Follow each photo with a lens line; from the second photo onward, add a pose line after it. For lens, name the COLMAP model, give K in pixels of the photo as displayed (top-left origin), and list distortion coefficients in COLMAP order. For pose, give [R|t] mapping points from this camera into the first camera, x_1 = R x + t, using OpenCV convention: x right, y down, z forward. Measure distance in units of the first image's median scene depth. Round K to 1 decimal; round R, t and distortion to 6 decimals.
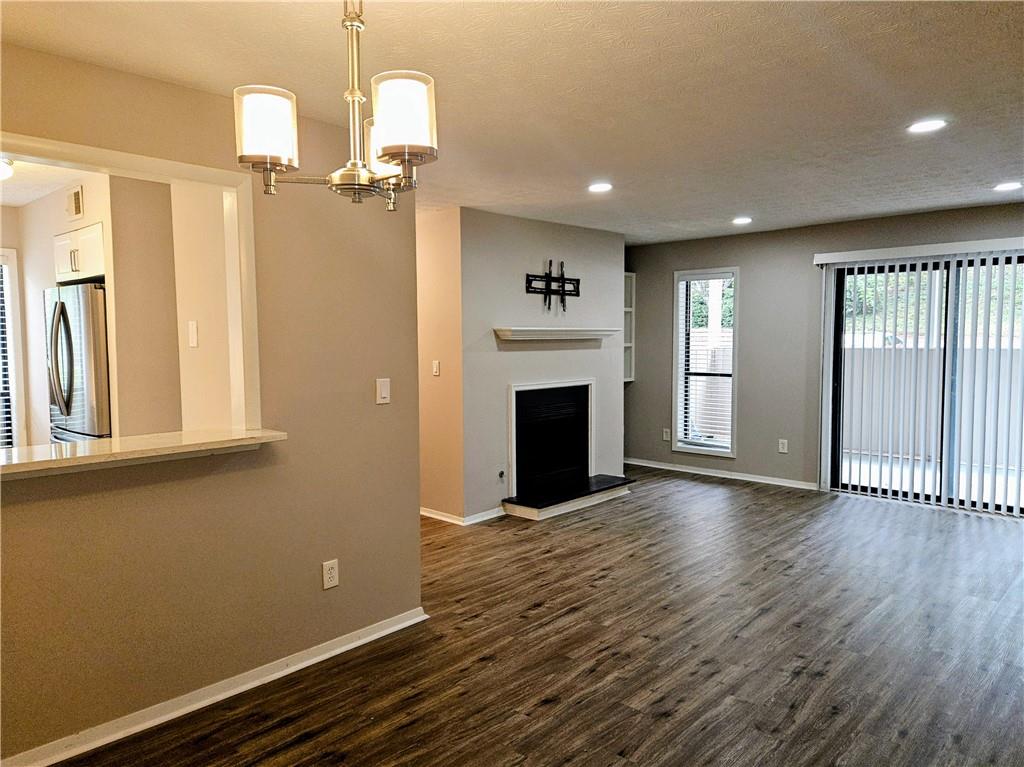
lens RADIAL K [[713.5, 0, 512.0], [0, 713.5, 383.5], [0, 0, 1]] dist [0.107156, -0.106596]
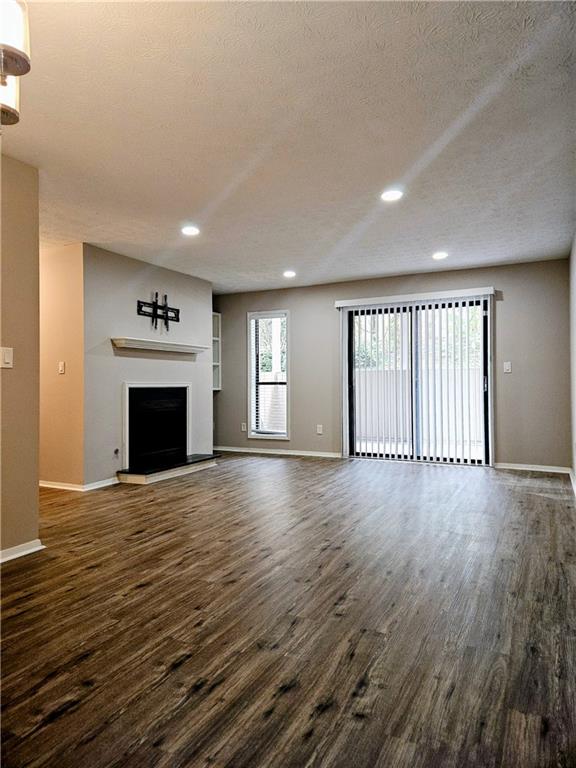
lens RADIAL K [[510.2, 0, 286.9], [0, 510.2, 377.5], [0, 0, 1]] dist [0.085042, -0.075693]
pose [[0.959408, 0.003662, 0.281997, 0.019478], [0.019712, 0.996599, -0.080007, 0.082401], [-0.281331, 0.082318, 0.956074, 0.013415]]
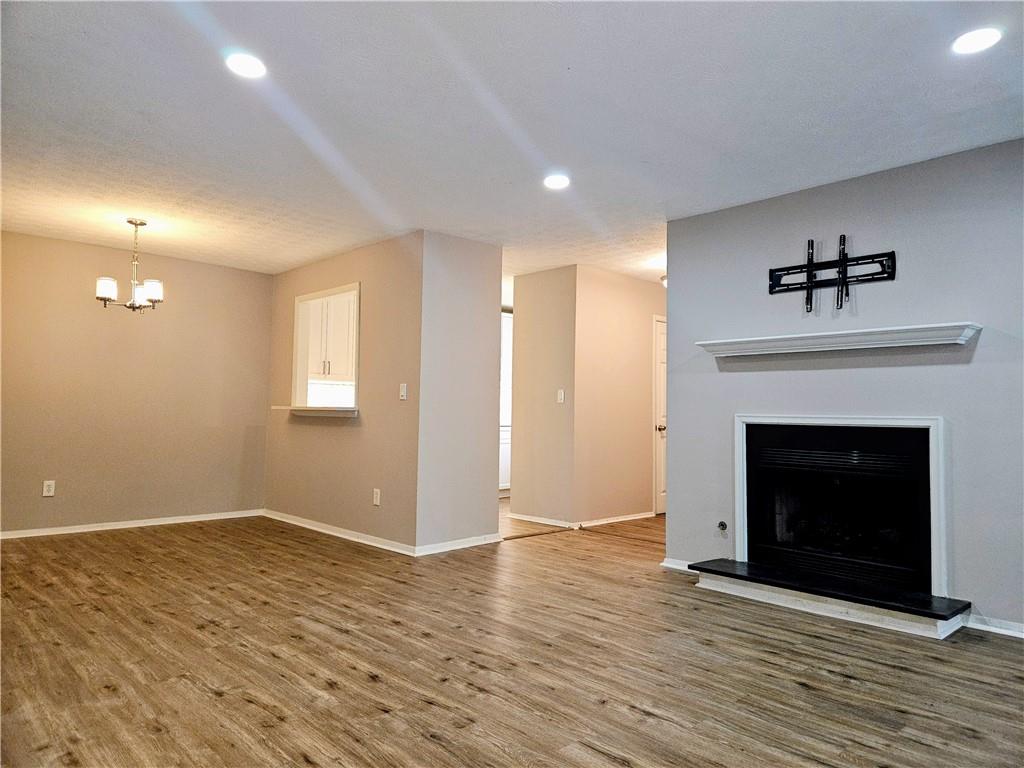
lens RADIAL K [[682.1, 0, 512.8], [0, 682.1, 378.5], [0, 0, 1]] dist [0.083375, -0.071769]
pose [[-0.069429, -0.047933, -0.996435, 0.857162], [-0.082410, 0.995707, -0.042156, 0.016319], [0.994177, 0.079189, -0.073081, 0.893107]]
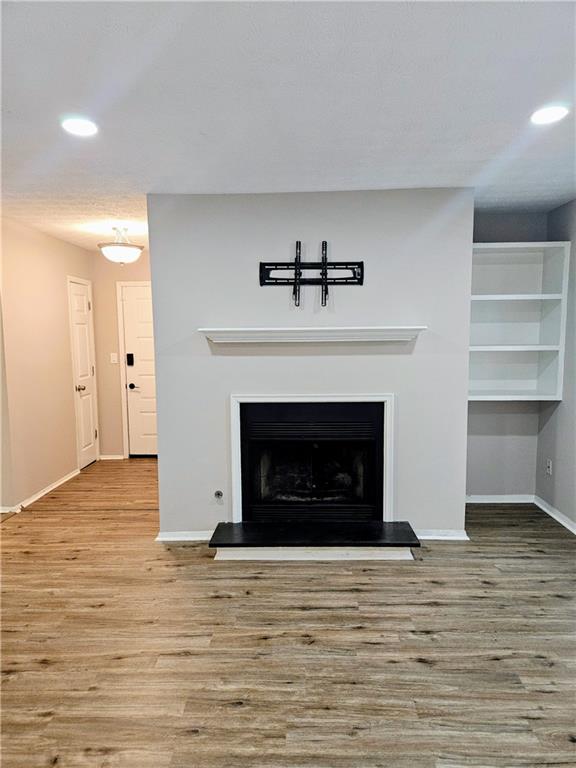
lens RADIAL K [[524.4, 0, 290.3], [0, 524.4, 388.0], [0, 0, 1]] dist [0.074015, -0.061581]
pose [[0.657136, 0.077889, -0.749737, 0.576095], [-0.044169, 0.996917, 0.064854, -0.056078], [0.752477, -0.009502, 0.658550, 0.704082]]
